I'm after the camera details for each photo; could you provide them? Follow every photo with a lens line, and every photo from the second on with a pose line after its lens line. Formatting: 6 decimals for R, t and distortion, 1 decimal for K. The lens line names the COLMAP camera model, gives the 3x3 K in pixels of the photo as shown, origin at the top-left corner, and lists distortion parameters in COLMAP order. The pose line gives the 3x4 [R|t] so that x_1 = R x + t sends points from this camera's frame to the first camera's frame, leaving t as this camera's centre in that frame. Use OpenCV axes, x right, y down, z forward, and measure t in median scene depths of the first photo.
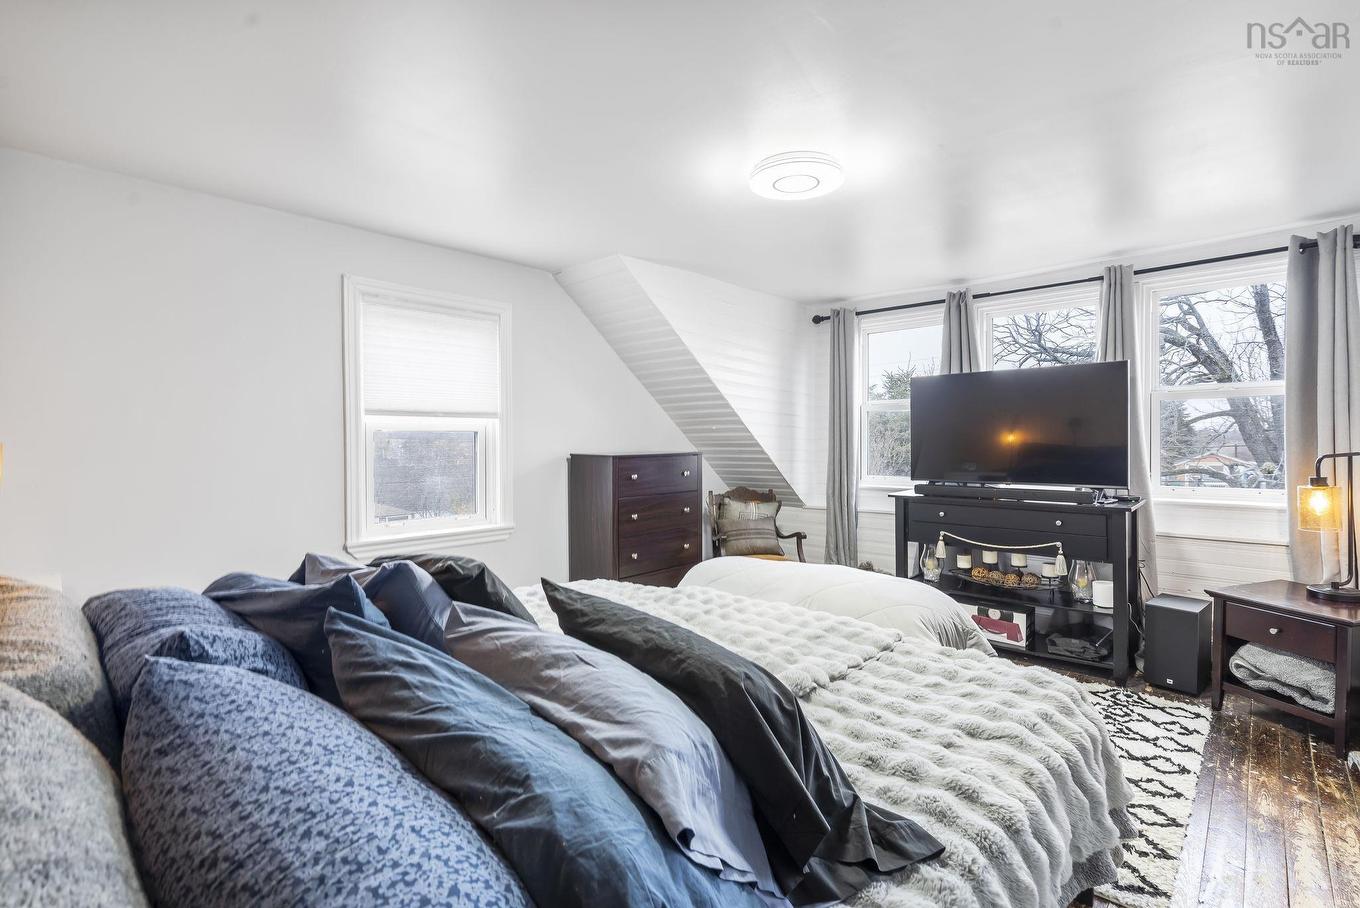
lens RADIAL K [[615.6, 0, 687.9], [0, 615.6, 449.2], [0, 0, 1]] dist [0.002928, -0.000166]
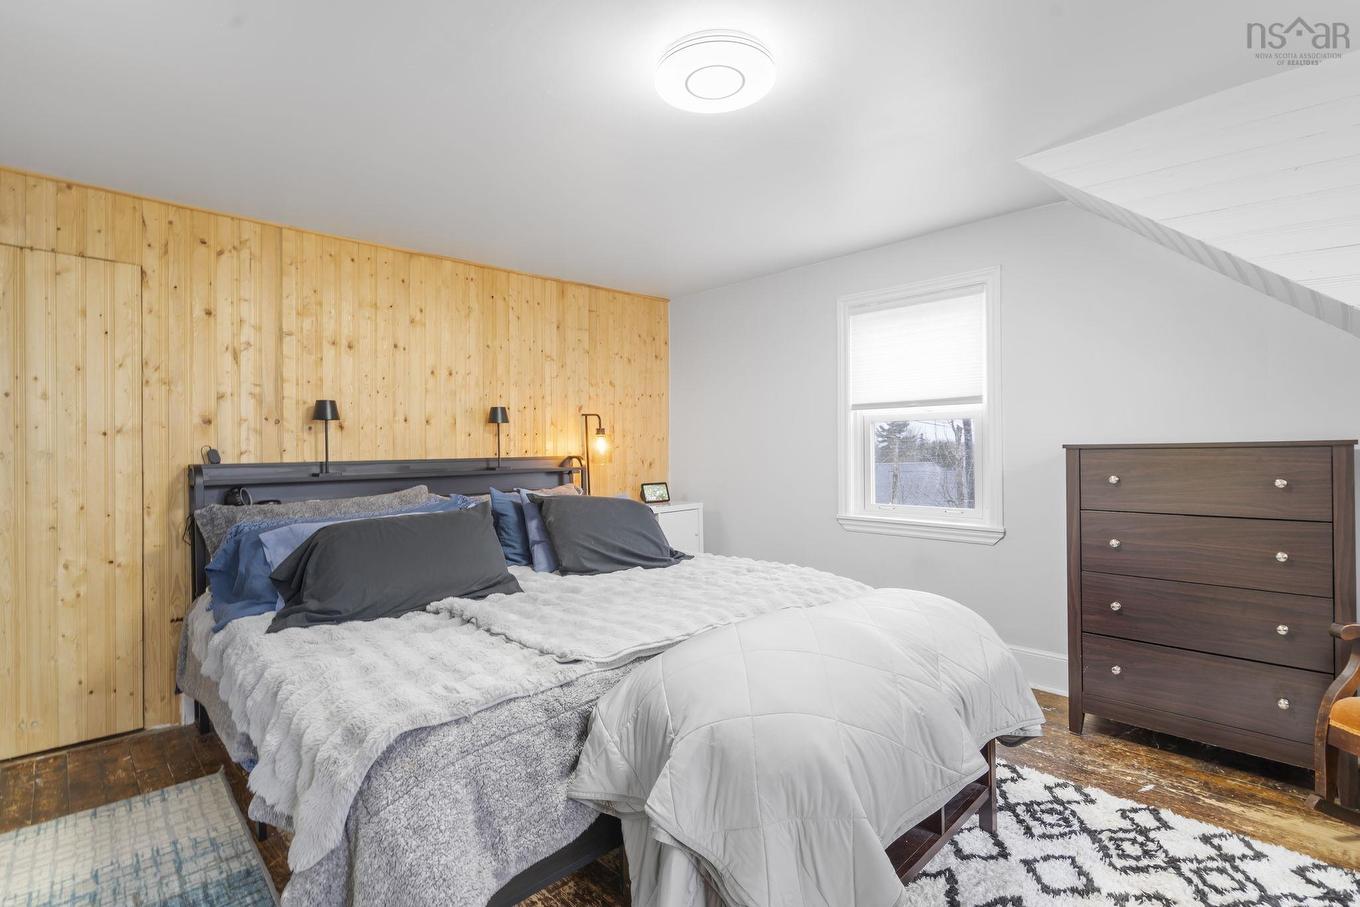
lens RADIAL K [[615.6, 0, 687.9], [0, 615.6, 448.7], [0, 0, 1]] dist [0.002928, -0.000166]
pose [[-0.041717, 0.004391, -0.999120, 0.574658], [-0.000840, 0.999990, 0.004430, 0.011837], [0.999129, 0.001024, -0.041713, 0.619340]]
